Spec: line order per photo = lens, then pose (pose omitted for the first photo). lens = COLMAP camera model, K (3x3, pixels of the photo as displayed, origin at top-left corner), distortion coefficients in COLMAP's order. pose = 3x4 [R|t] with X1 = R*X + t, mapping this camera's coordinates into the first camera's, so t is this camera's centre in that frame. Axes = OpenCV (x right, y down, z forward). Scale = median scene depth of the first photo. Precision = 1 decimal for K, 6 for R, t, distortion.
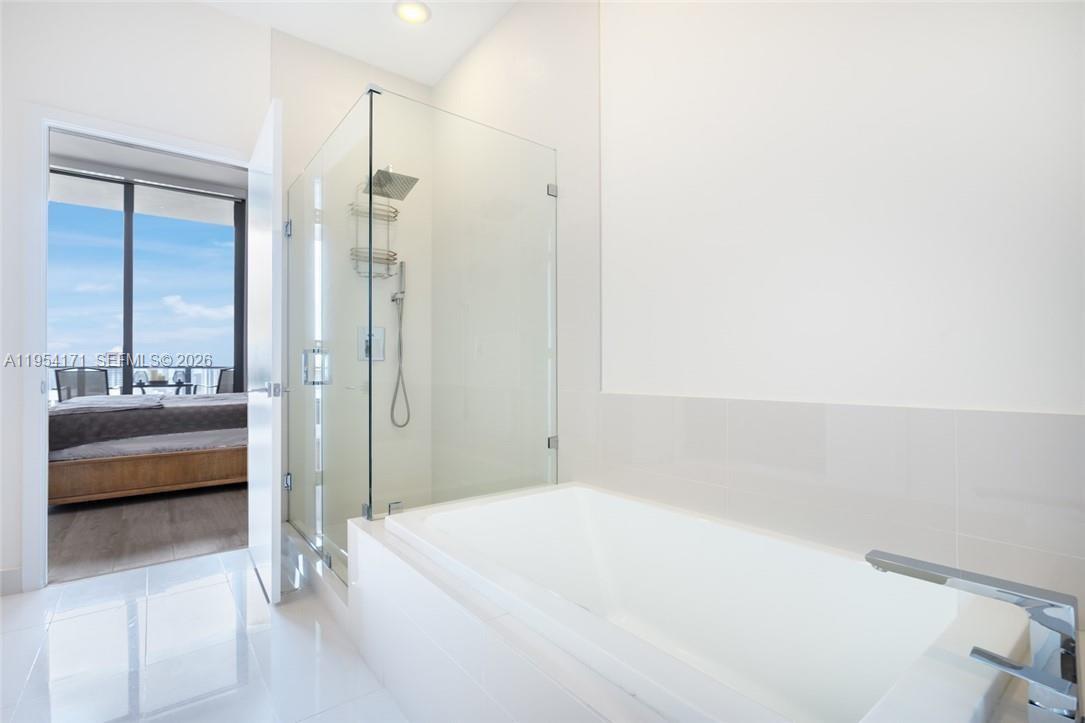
lens RADIAL K [[488.1, 0, 537.6], [0, 488.1, 366.9], [0, 0, 1]] dist [-0.004115, -0.000853]
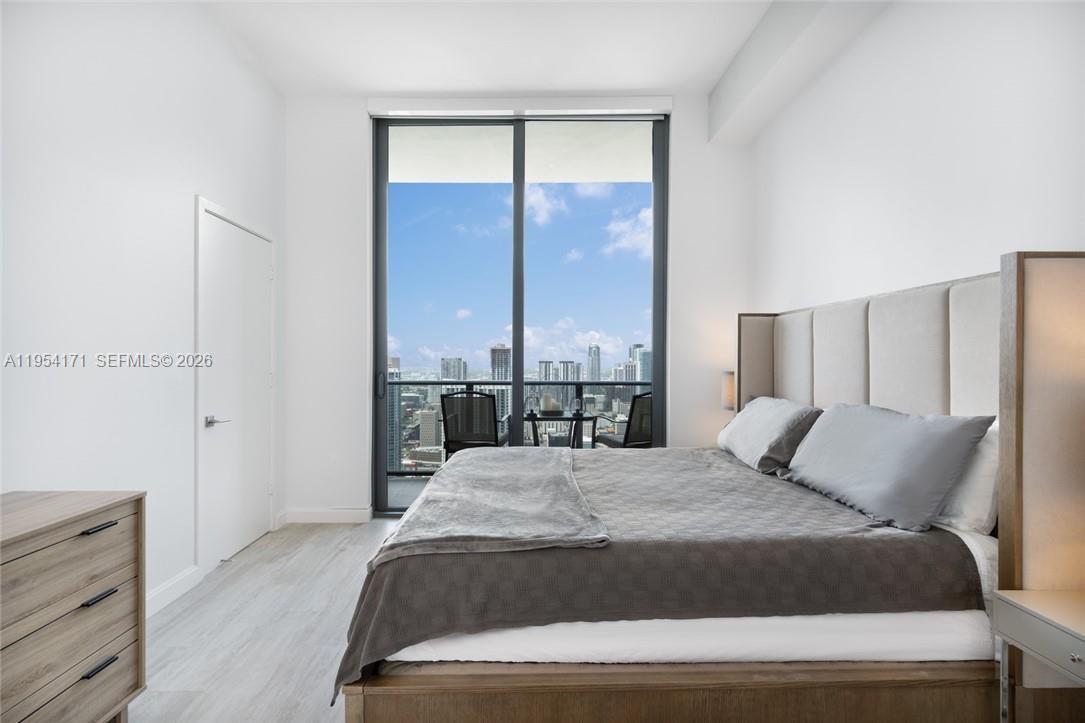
lens RADIAL K [[559.4, 0, 542.5], [0, 559.4, 361.5], [0, 0, 1]] dist [0.000730, 0.000085]
pose [[0.805379, 0.002775, -0.592753, -0.348331], [-0.003484, 0.999994, -0.000052, -0.041484], [0.592750, 0.002107, 0.805384, 0.387725]]
